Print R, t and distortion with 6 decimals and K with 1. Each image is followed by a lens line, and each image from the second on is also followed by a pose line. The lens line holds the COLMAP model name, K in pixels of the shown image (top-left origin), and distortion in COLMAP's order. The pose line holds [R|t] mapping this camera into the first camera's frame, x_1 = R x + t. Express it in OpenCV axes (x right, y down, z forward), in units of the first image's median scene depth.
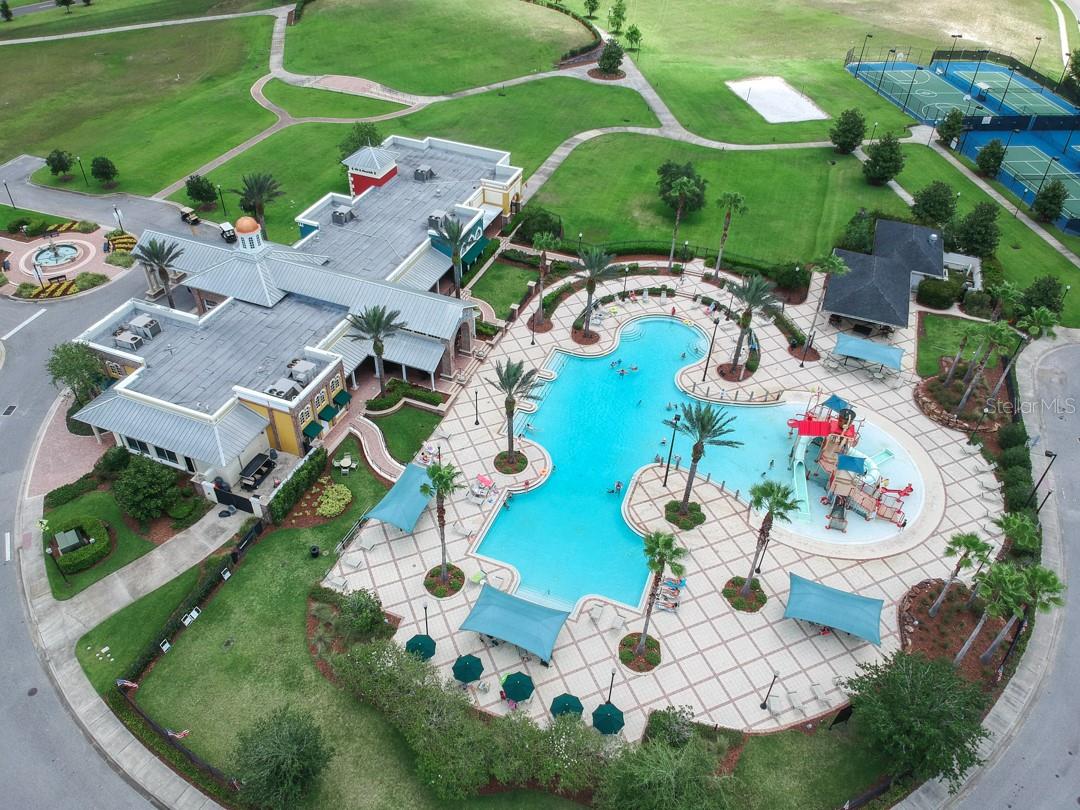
lens RADIAL K [[793.5, 0, 540.0], [0, 793.5, 405.0], [0, 0, 1]] dist [0.072589, -0.139182]
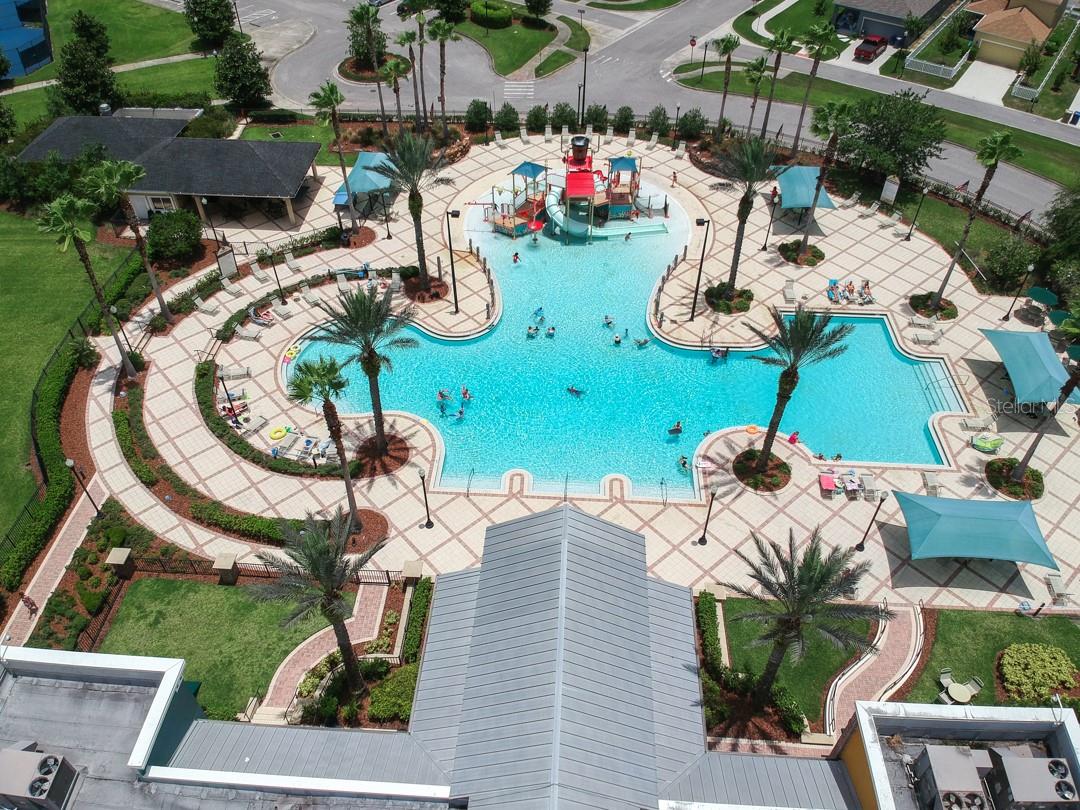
lens RADIAL K [[793.5, 0, 540.0], [0, 793.5, 405.0], [0, 0, 1]] dist [0.072589, -0.139182]
pose [[-0.307987, -0.680548, 0.664829, -0.260876], [0.607001, 0.397531, 0.688127, -0.345581], [-0.732594, 0.615486, 0.290659, 0.660089]]
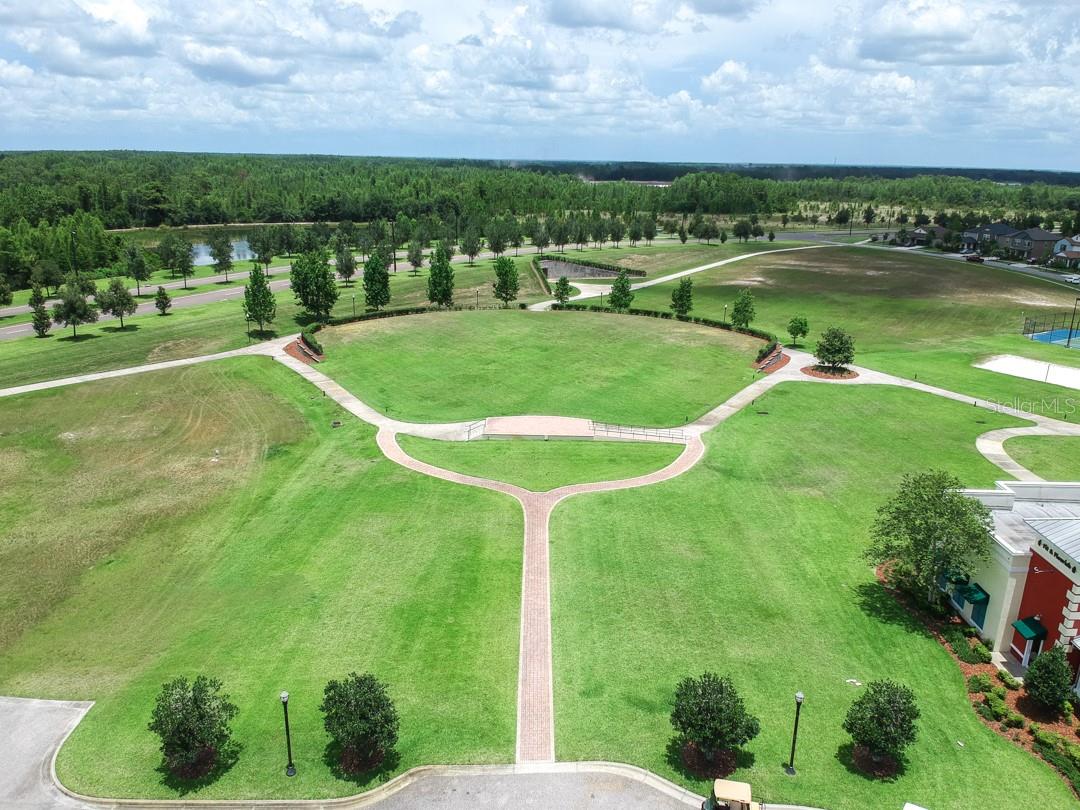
lens RADIAL K [[820.0, 0, 540.0], [0, 820.0, 405.0], [0, 0, 1]] dist [0.086237, -0.154874]
pose [[0.930915, -0.113763, 0.347067, -0.630923], [0.241130, 0.905155, -0.350072, -0.294948], [-0.274325, 0.409575, 0.870054, 0.679076]]
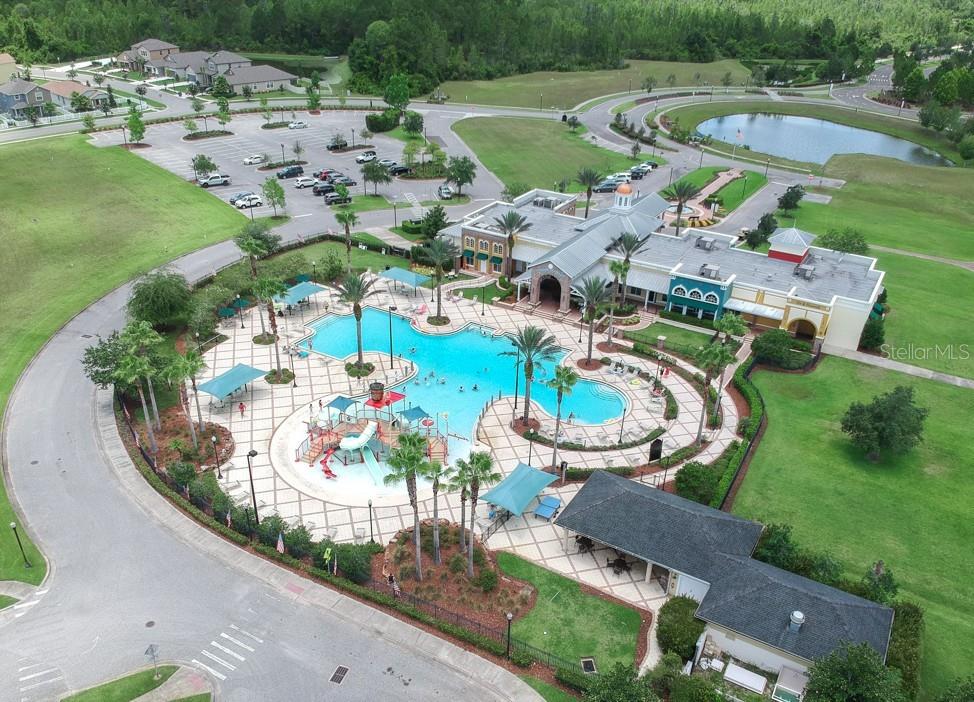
lens RADIAL K [[826.2, 0, 511.5], [0, 826.2, 352.1], [0, 0, 1]] dist [0.068665, 0.000388]
pose [[-0.134316, 0.421252, -0.896943, 0.939820], [-0.678791, 0.620327, 0.392986, -0.407898], [0.721944, 0.661620, 0.202623, 0.600819]]
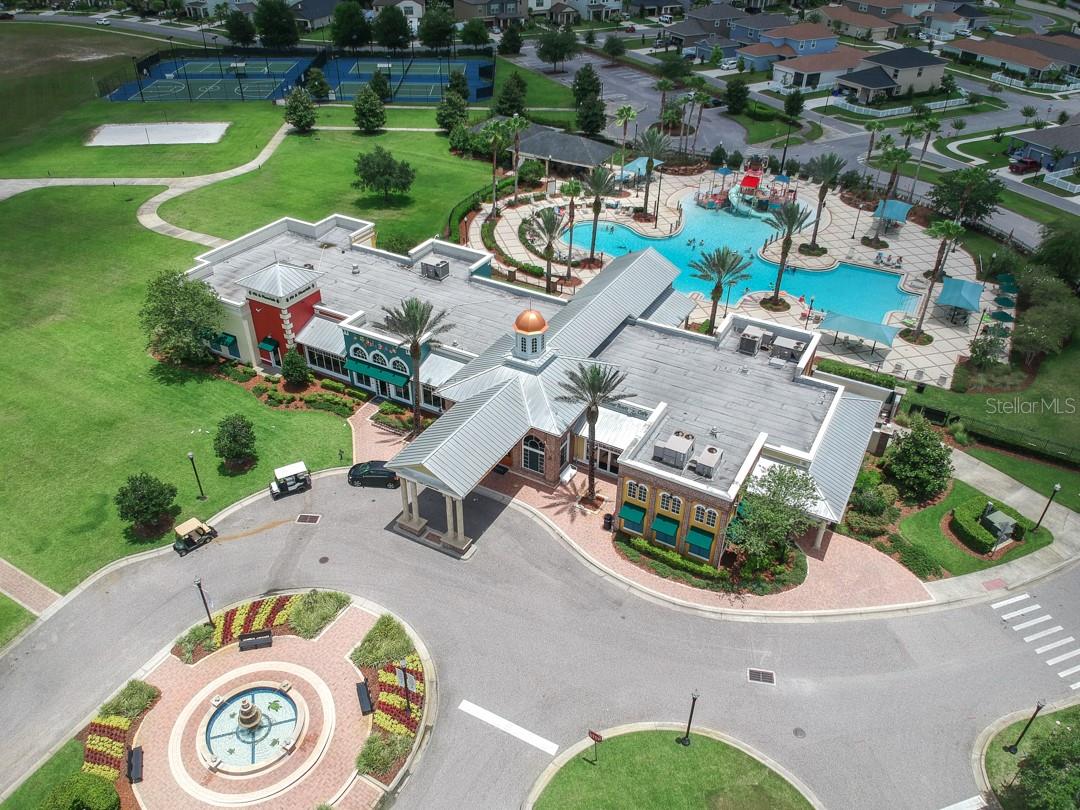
lens RADIAL K [[793.5, 0, 540.0], [0, 793.5, 405.0], [0, 0, 1]] dist [0.072589, -0.139182]
pose [[0.134822, -0.587039, 0.798253, -0.798361], [0.637476, 0.668139, 0.383685, -0.359780], [-0.758583, 0.457138, 0.464303, 0.565998]]
